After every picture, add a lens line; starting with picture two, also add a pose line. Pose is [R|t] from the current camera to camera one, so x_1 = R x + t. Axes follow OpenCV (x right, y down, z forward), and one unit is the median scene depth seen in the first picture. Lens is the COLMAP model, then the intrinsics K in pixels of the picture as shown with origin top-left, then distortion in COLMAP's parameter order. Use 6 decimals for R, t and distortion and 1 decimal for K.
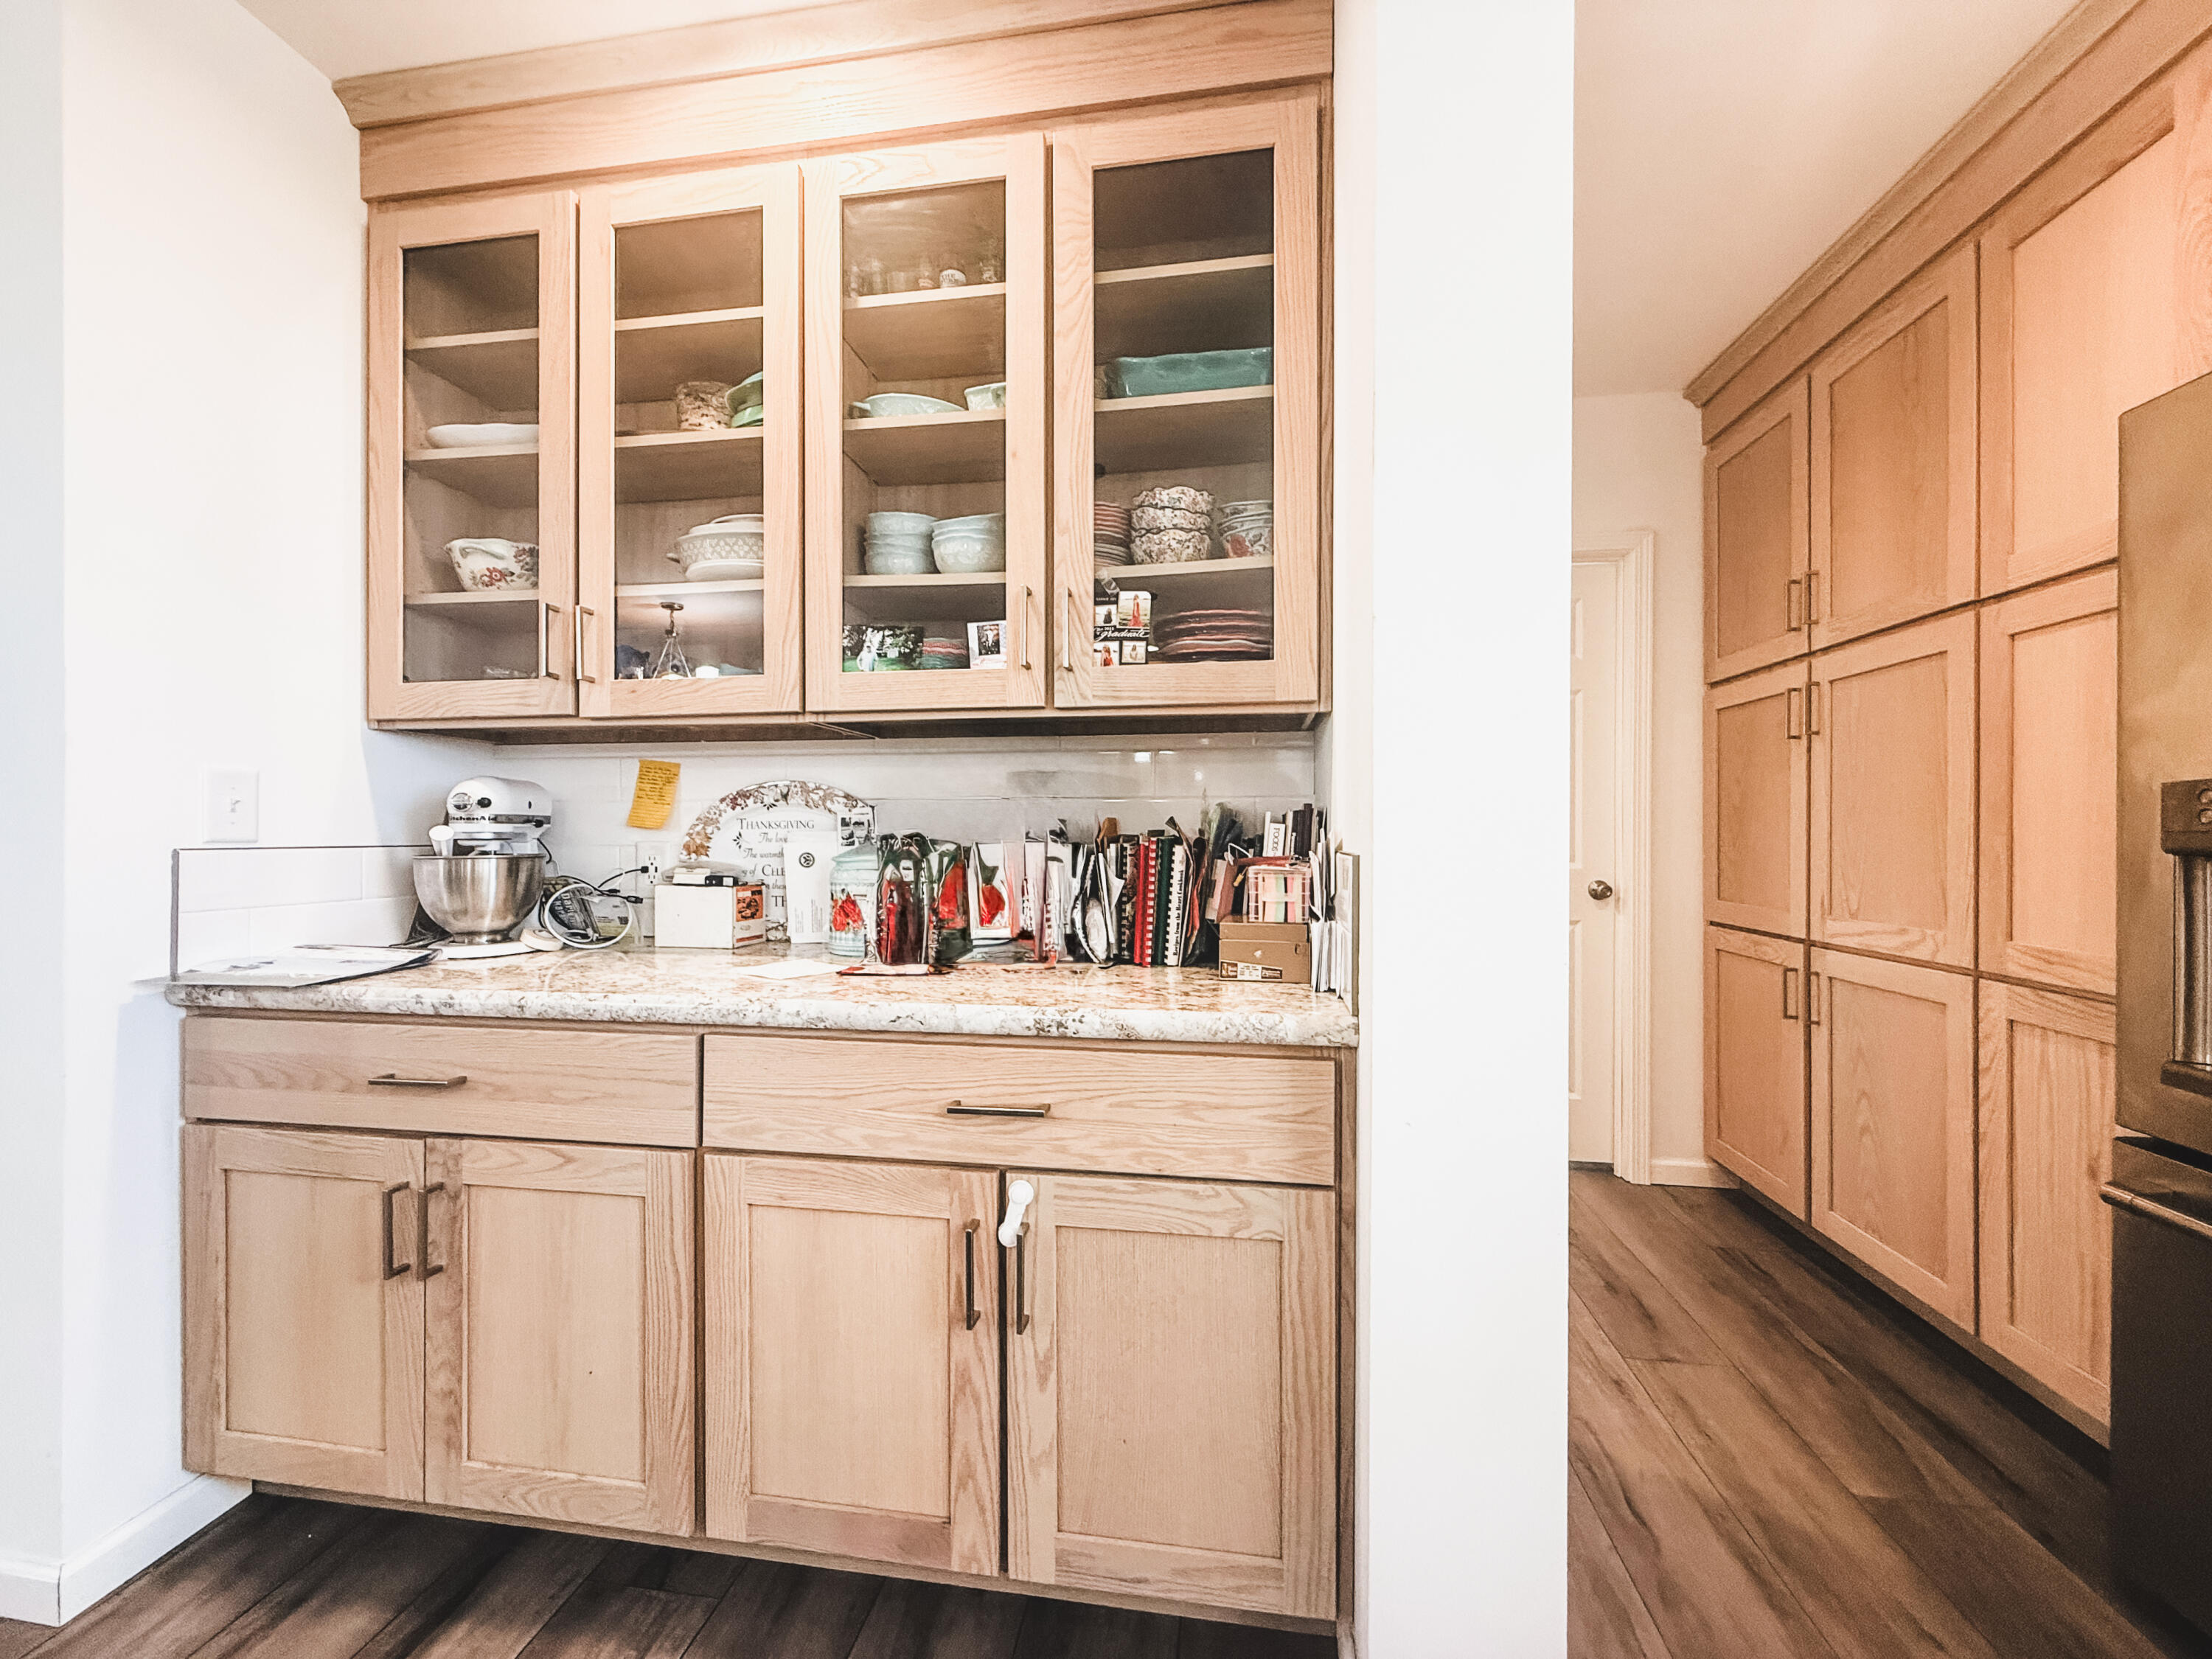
lens RADIAL K [[884.8, 0, 1102.1], [0, 884.8, 833.5], [0, 0, 1]] dist [-0.000611, -0.000045]
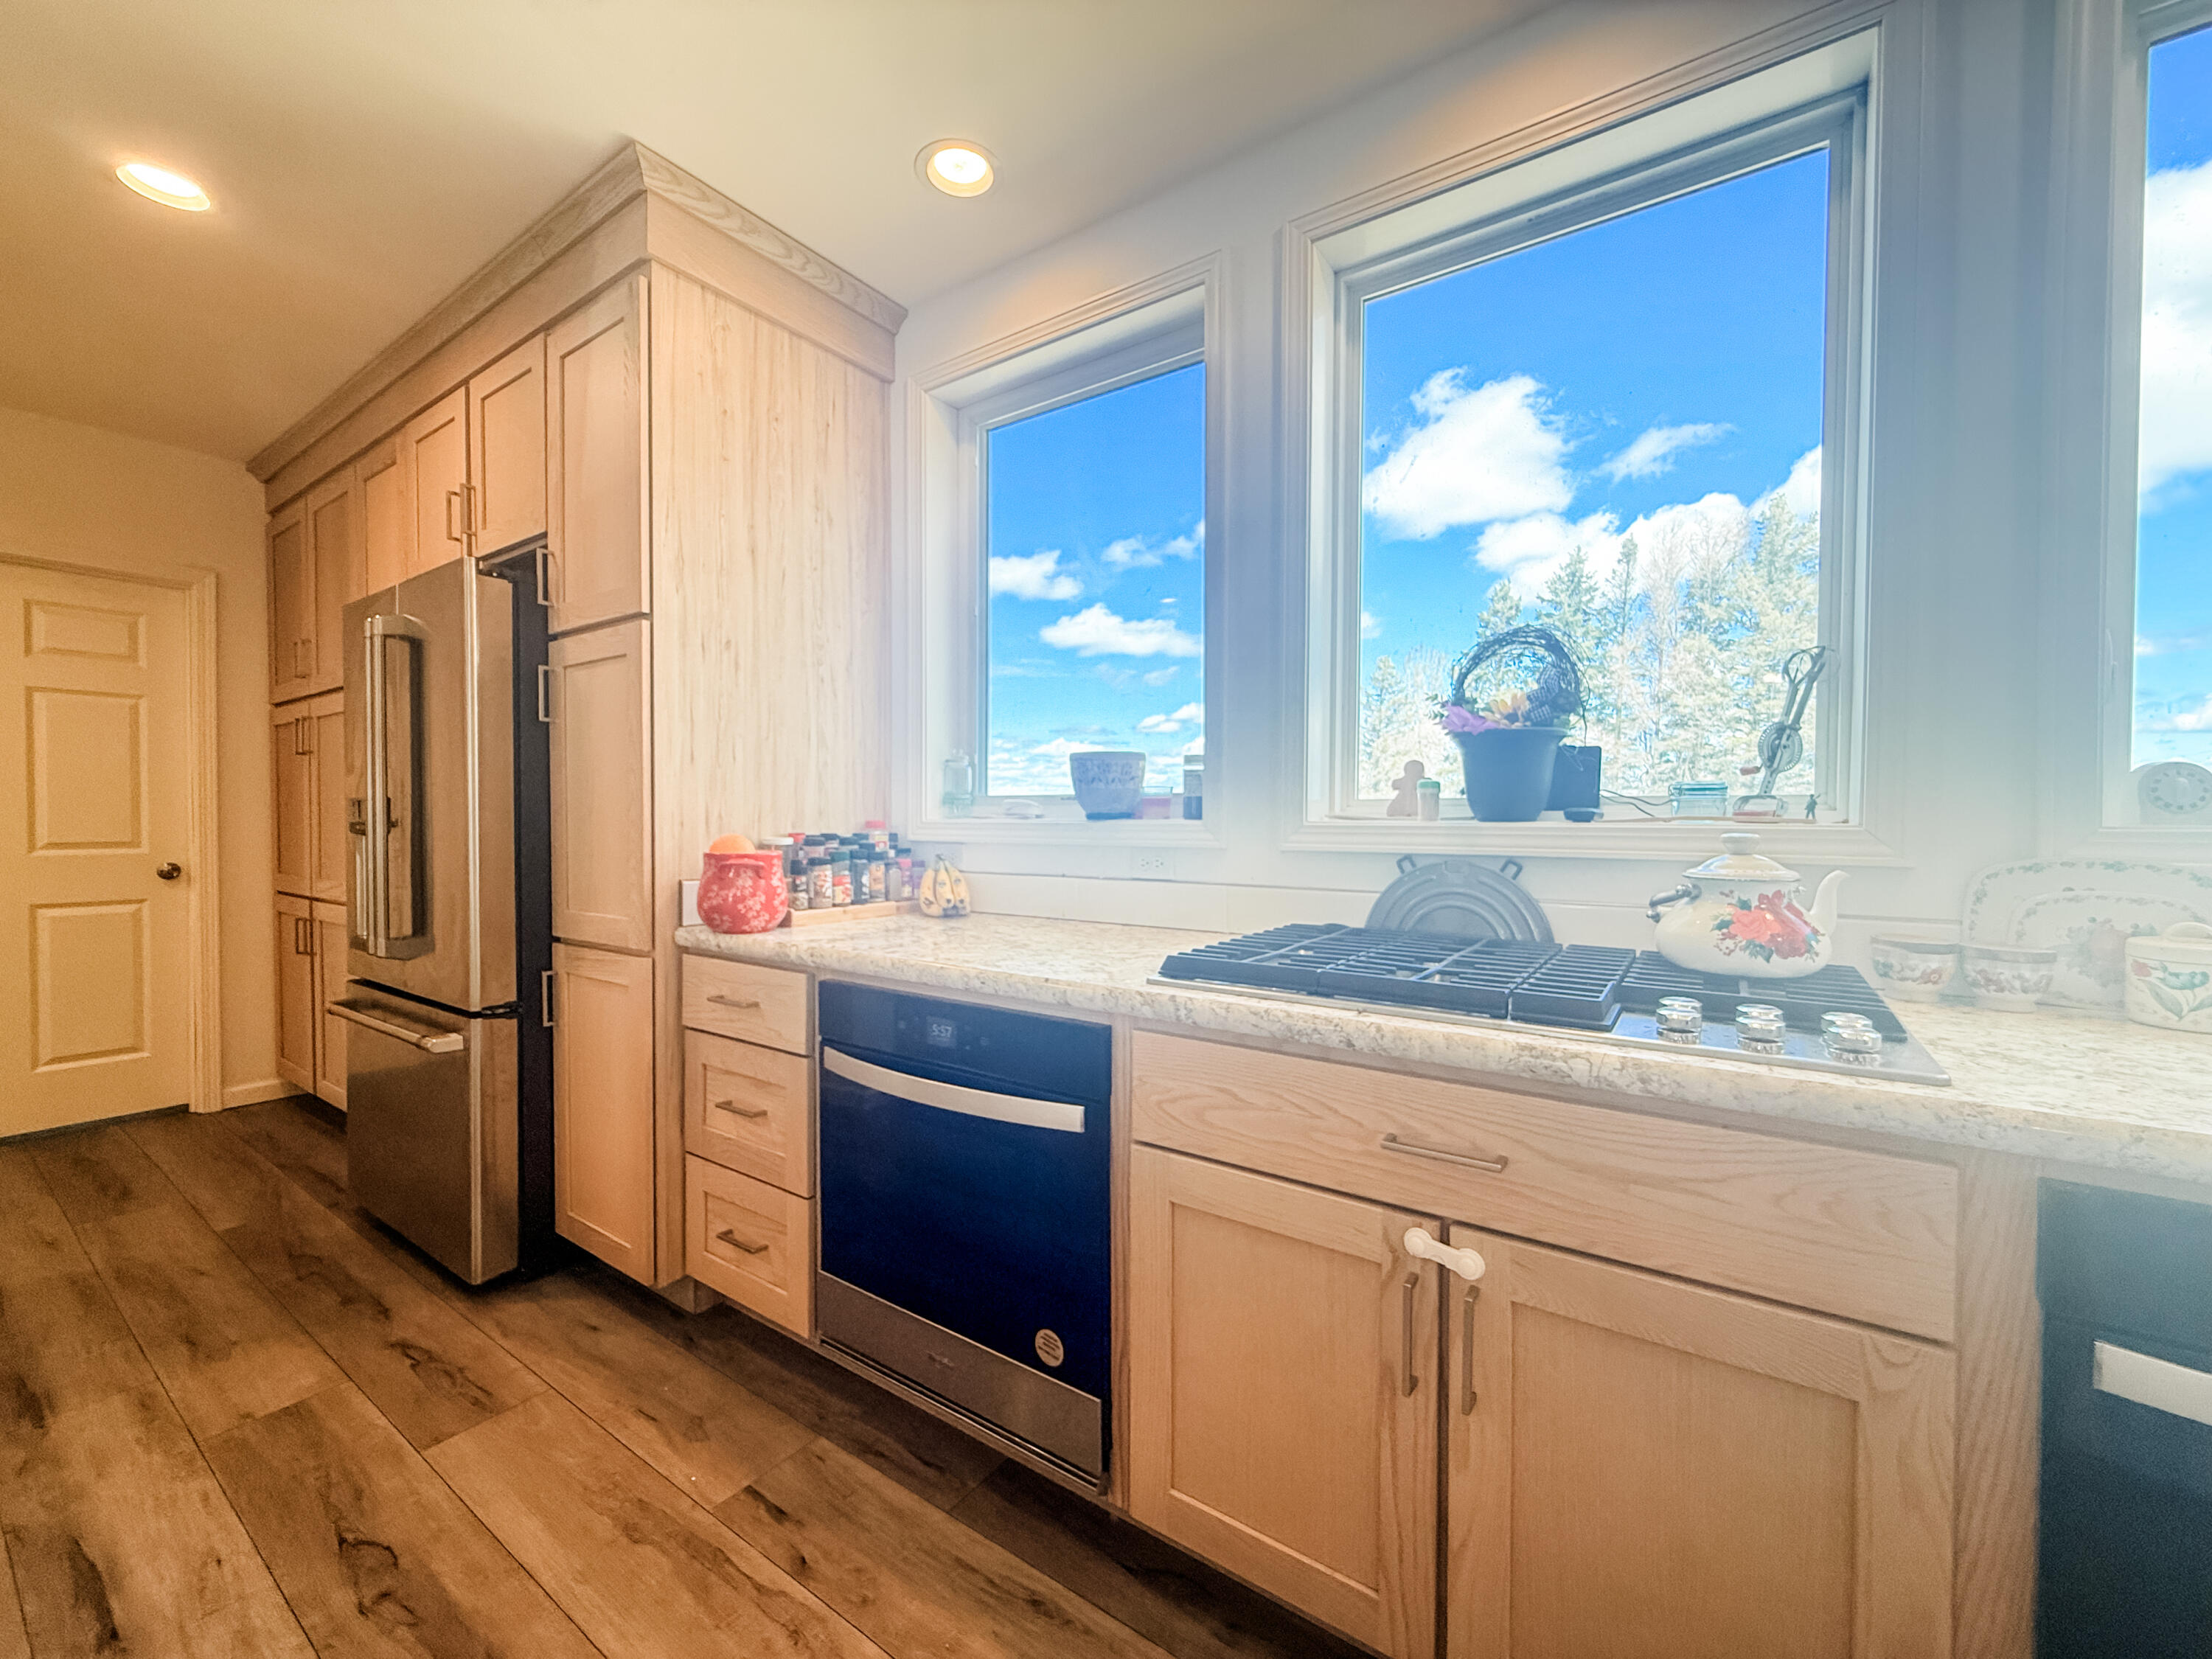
lens RADIAL K [[884.8, 0, 1102.1], [0, 884.8, 833.5], [0, 0, 1]] dist [-0.000611, -0.000045]
pose [[0.440363, -0.014742, 0.897699, 0.116097], [0.001261, 0.999874, 0.015801, -0.004412], [-0.897819, -0.005826, 0.440326, -1.123583]]
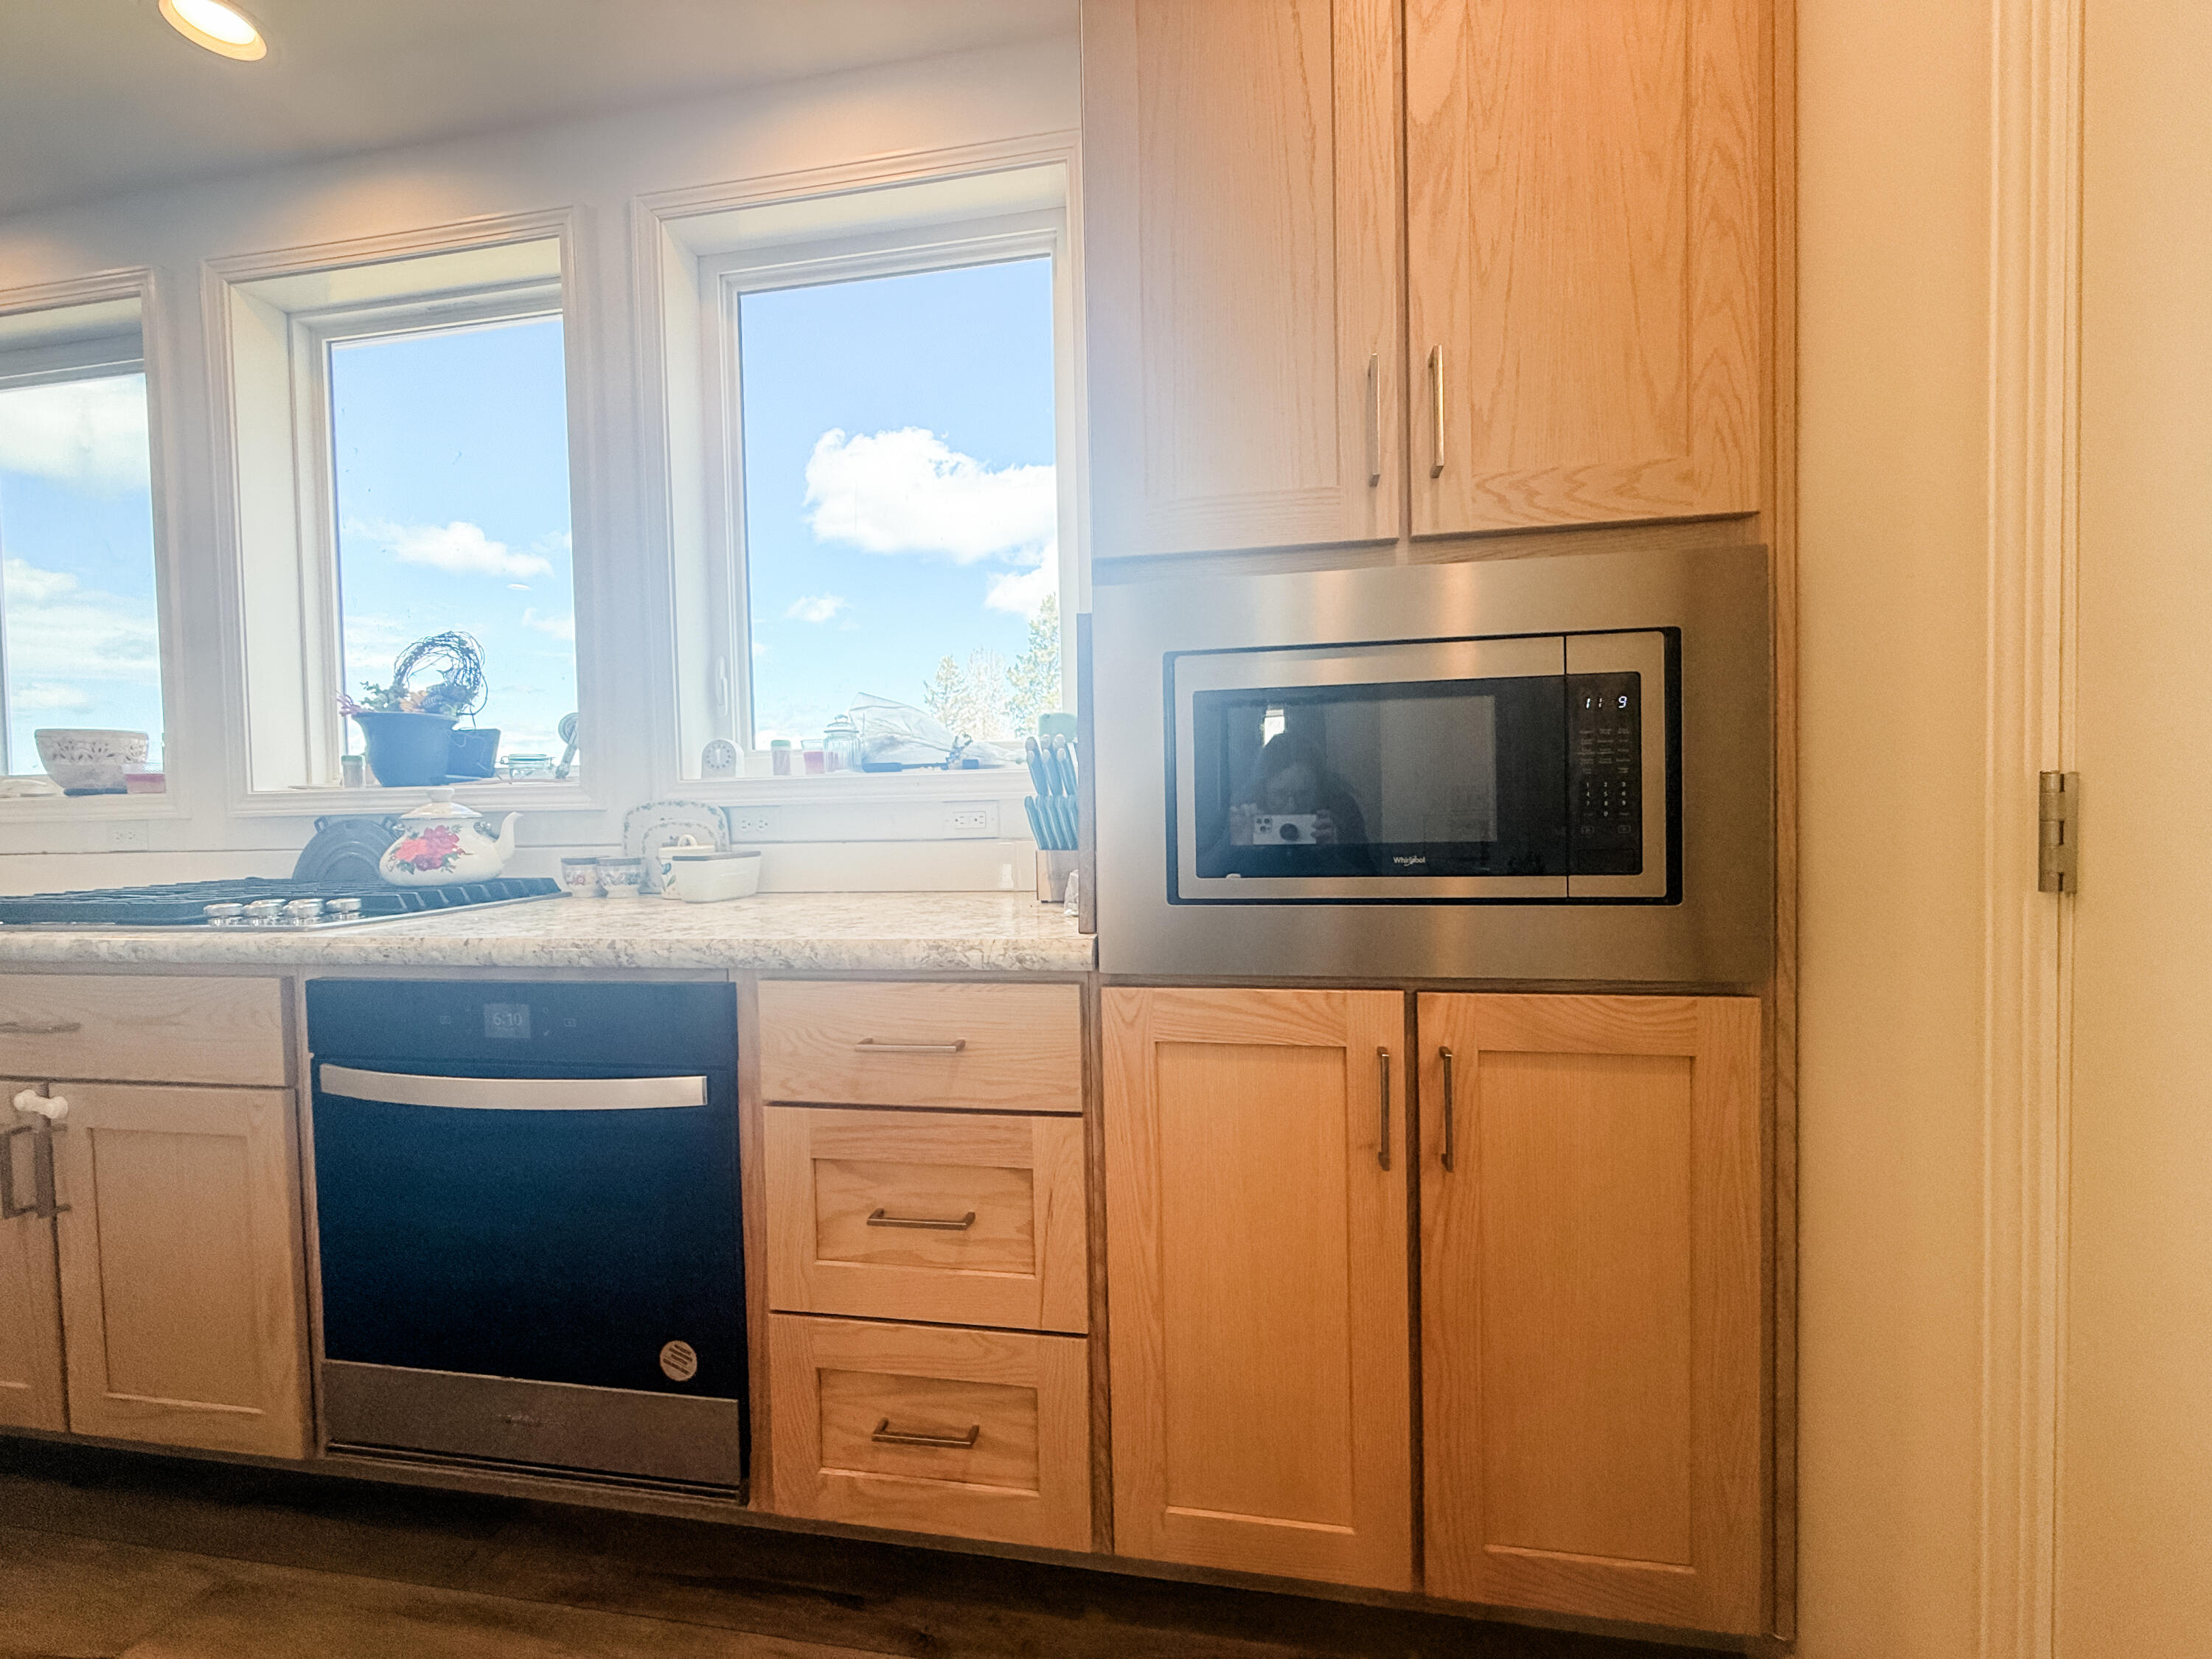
lens RADIAL K [[884.8, 0, 1102.1], [0, 884.8, 833.5], [0, 0, 1]] dist [-0.000611, -0.000045]
pose [[0.014085, -0.027164, 0.999532, -0.028311], [0.025755, 0.999309, 0.026795, 0.057121], [-0.999569, 0.025366, 0.014775, -2.119456]]
